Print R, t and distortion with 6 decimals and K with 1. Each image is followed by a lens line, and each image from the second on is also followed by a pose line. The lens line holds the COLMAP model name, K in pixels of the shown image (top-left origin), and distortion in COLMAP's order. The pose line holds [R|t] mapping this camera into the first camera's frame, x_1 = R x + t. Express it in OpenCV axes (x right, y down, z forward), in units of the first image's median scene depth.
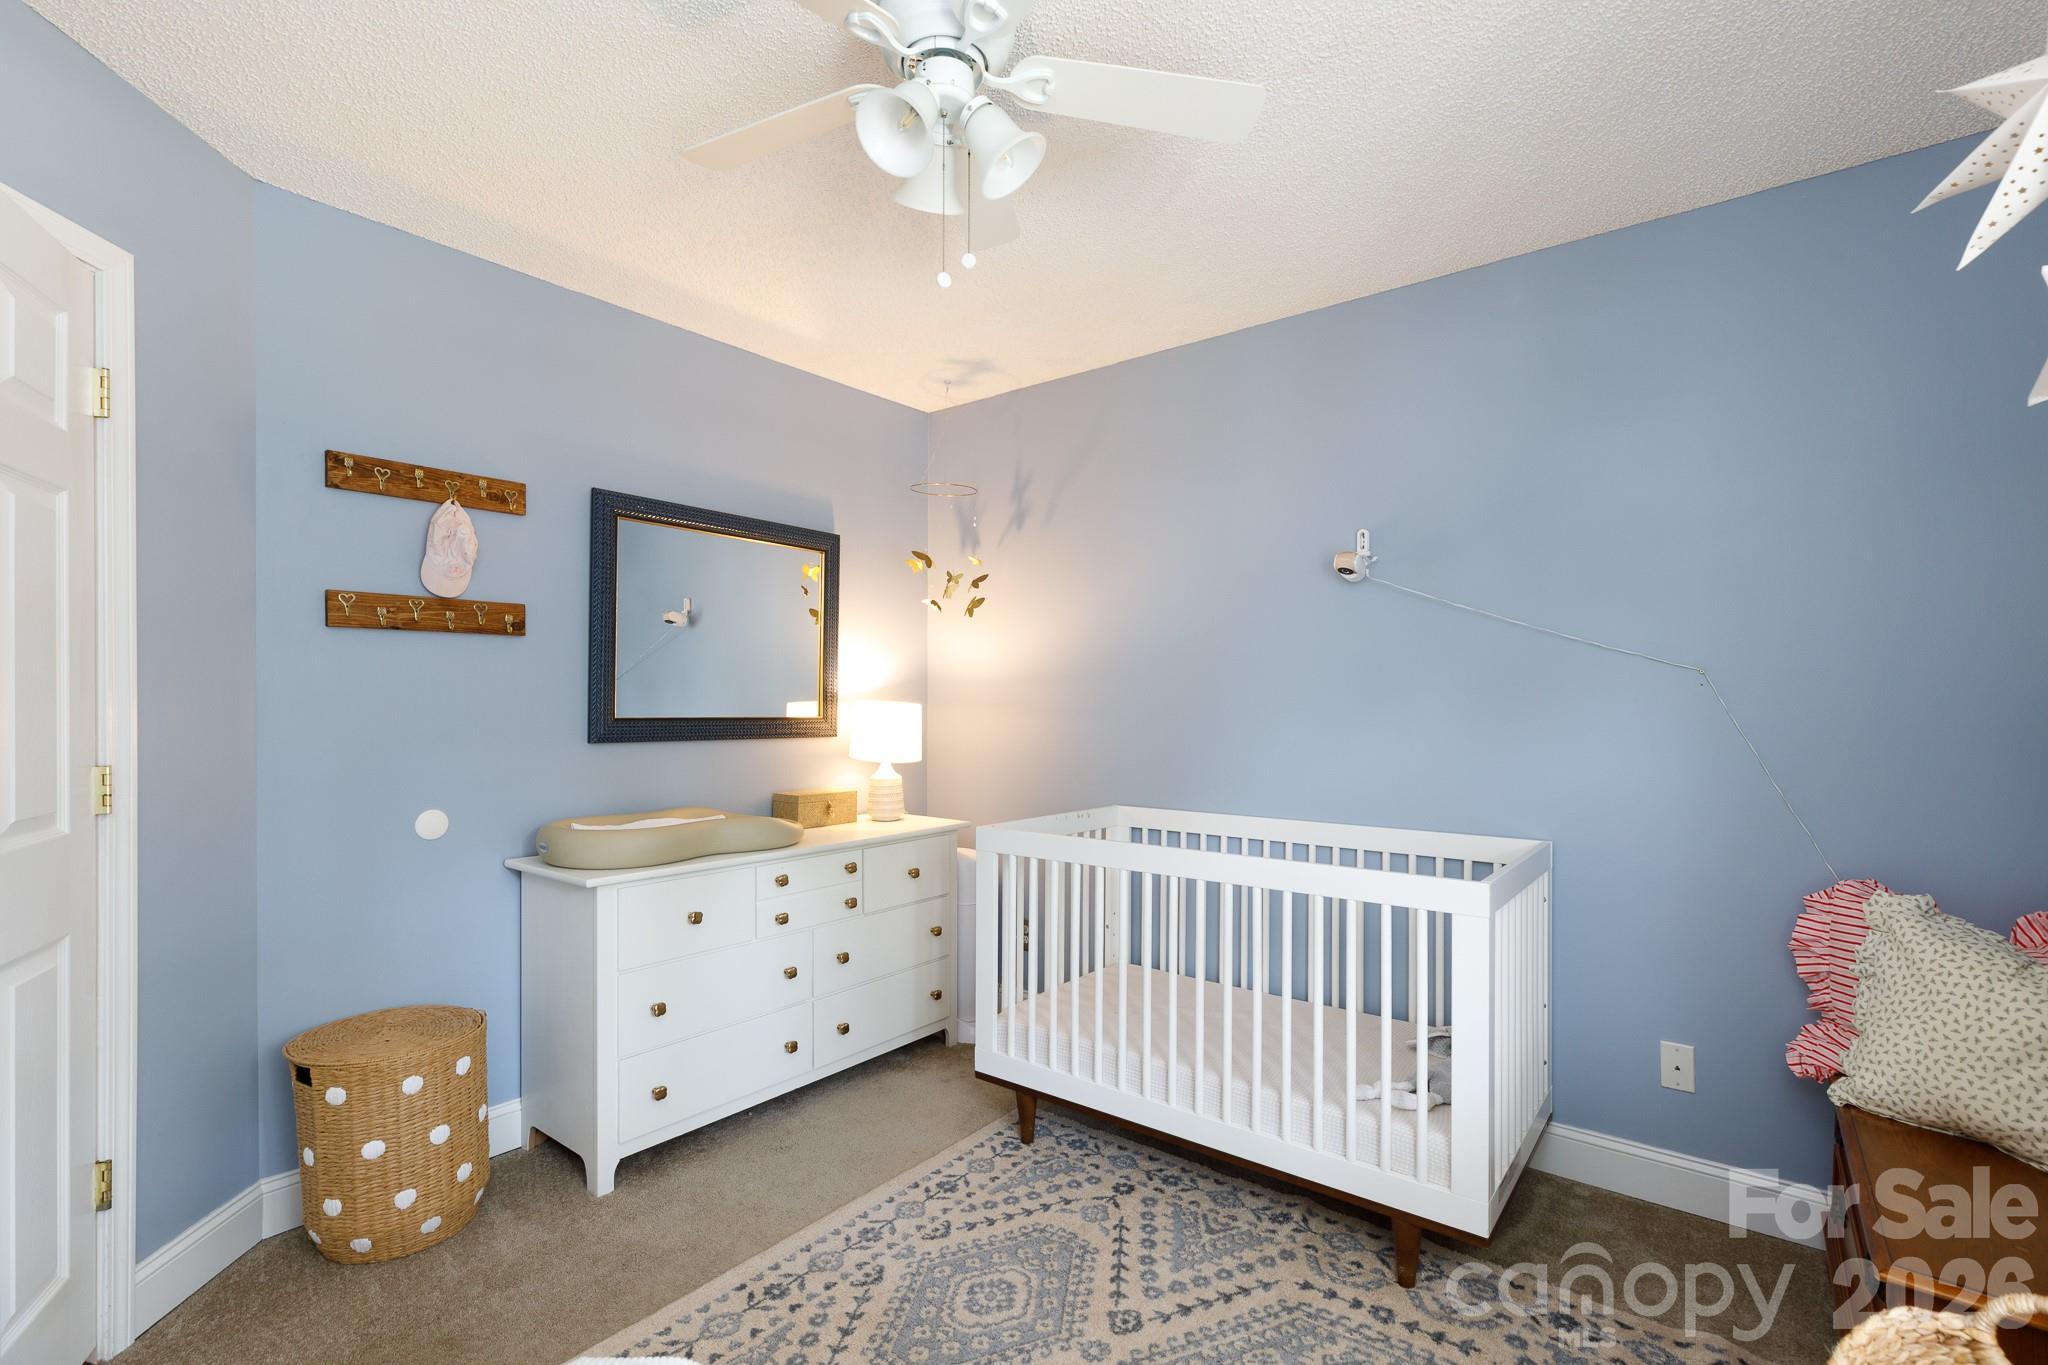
lens RADIAL K [[922.5, 0, 1026.5], [0, 922.5, 695.9], [0, 0, 1]] dist [0.003132, 0.000690]
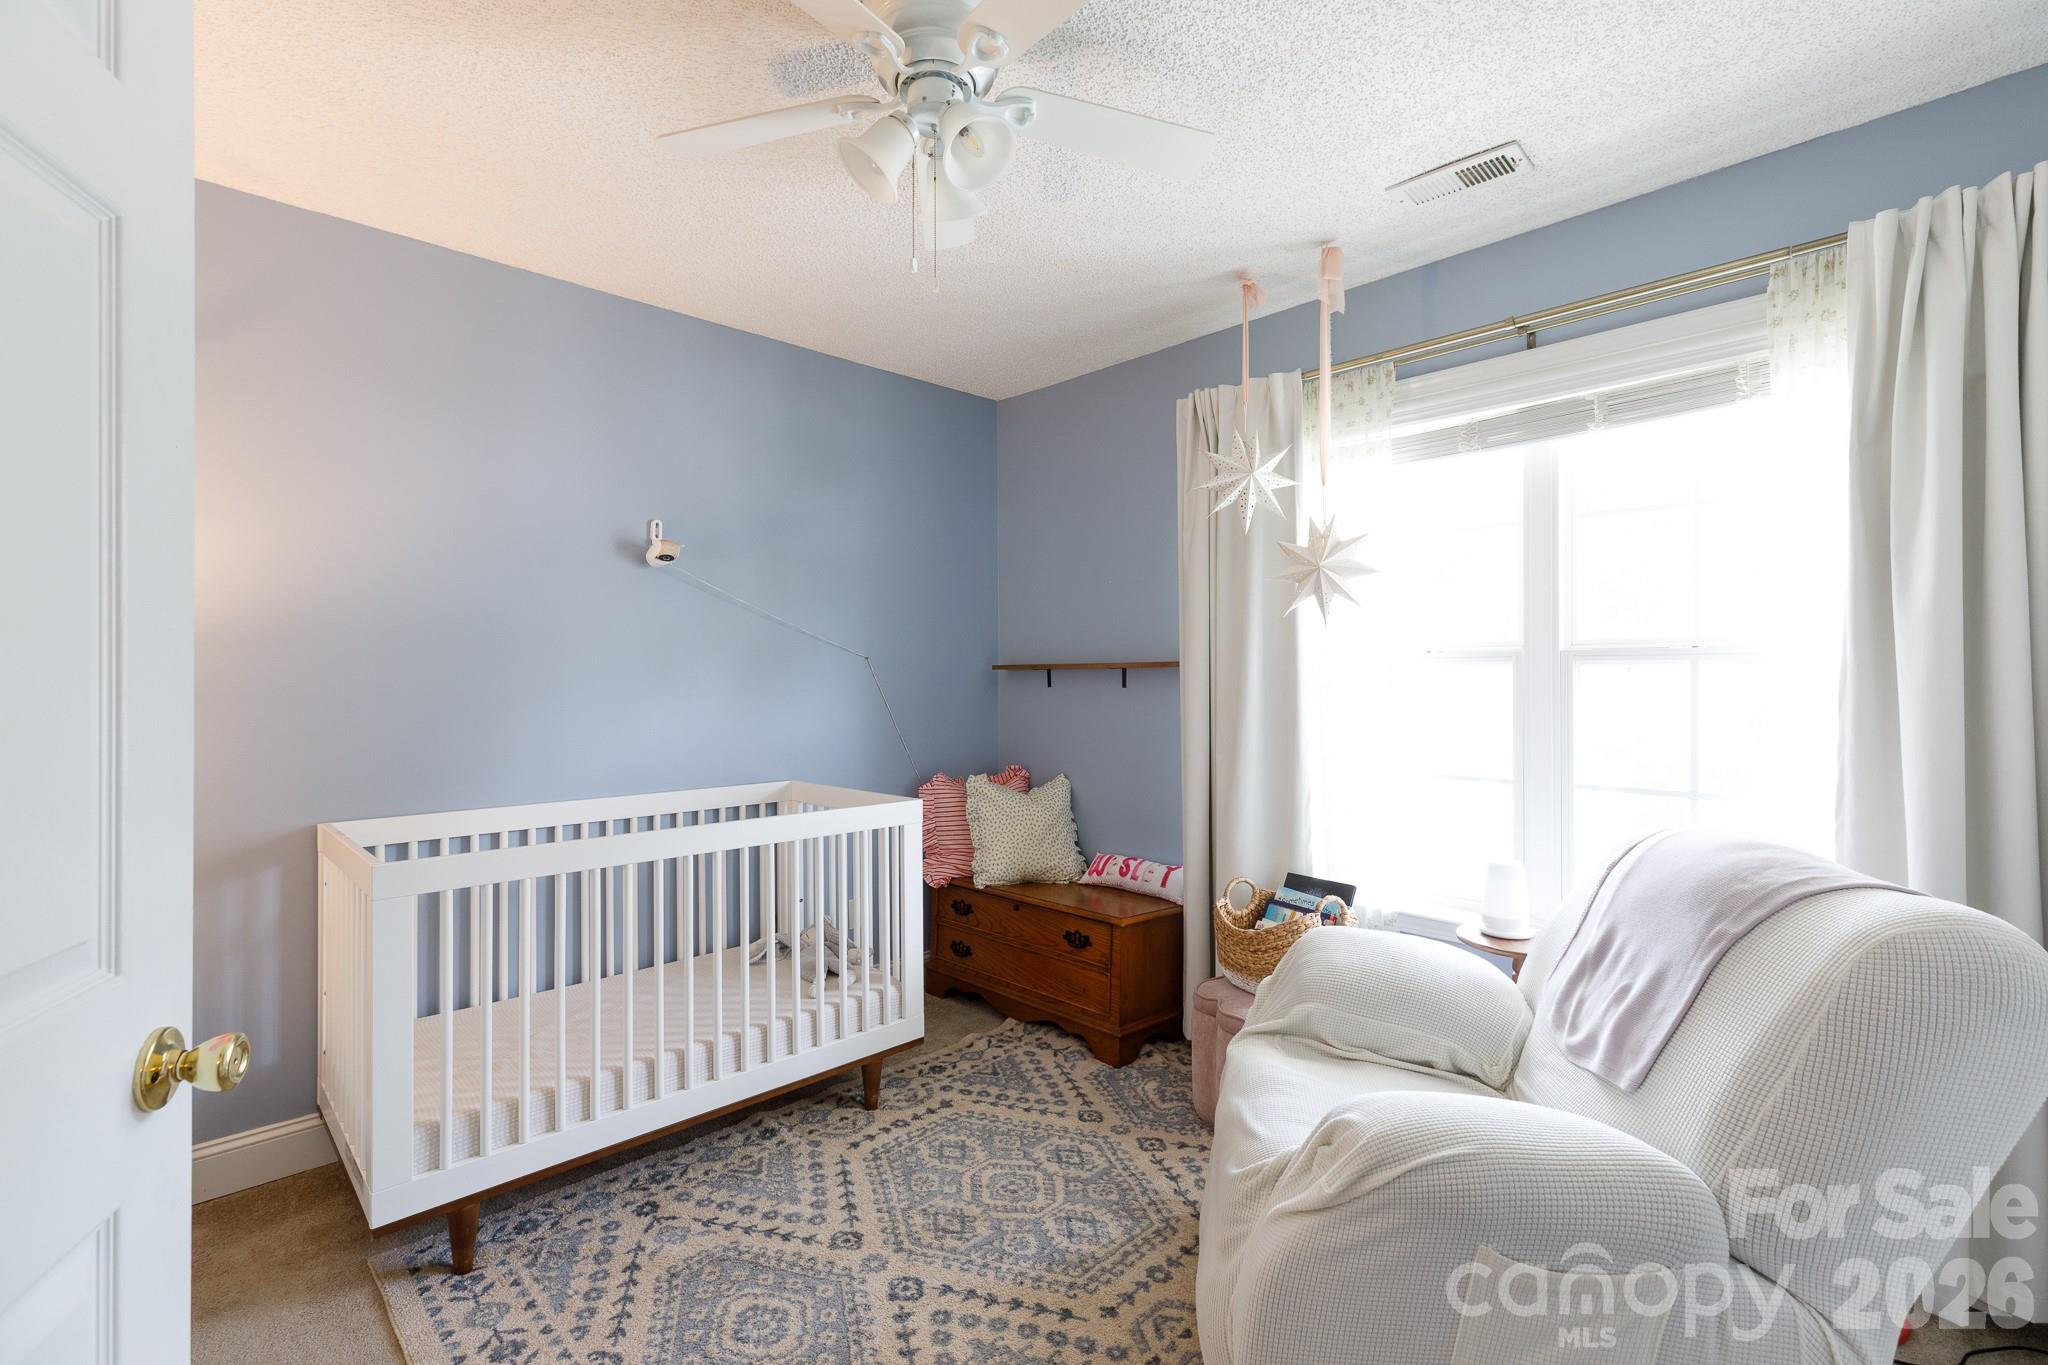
lens RADIAL K [[922.5, 0, 1027.4], [0, 922.5, 675.4], [0, 0, 1]] dist [0.003132, 0.000690]
pose [[0.129107, -0.005755, 0.991614, -0.797421], [-0.010679, 0.999917, 0.007193, -0.006397], [-0.991573, -0.011518, 0.129035, 0.544539]]
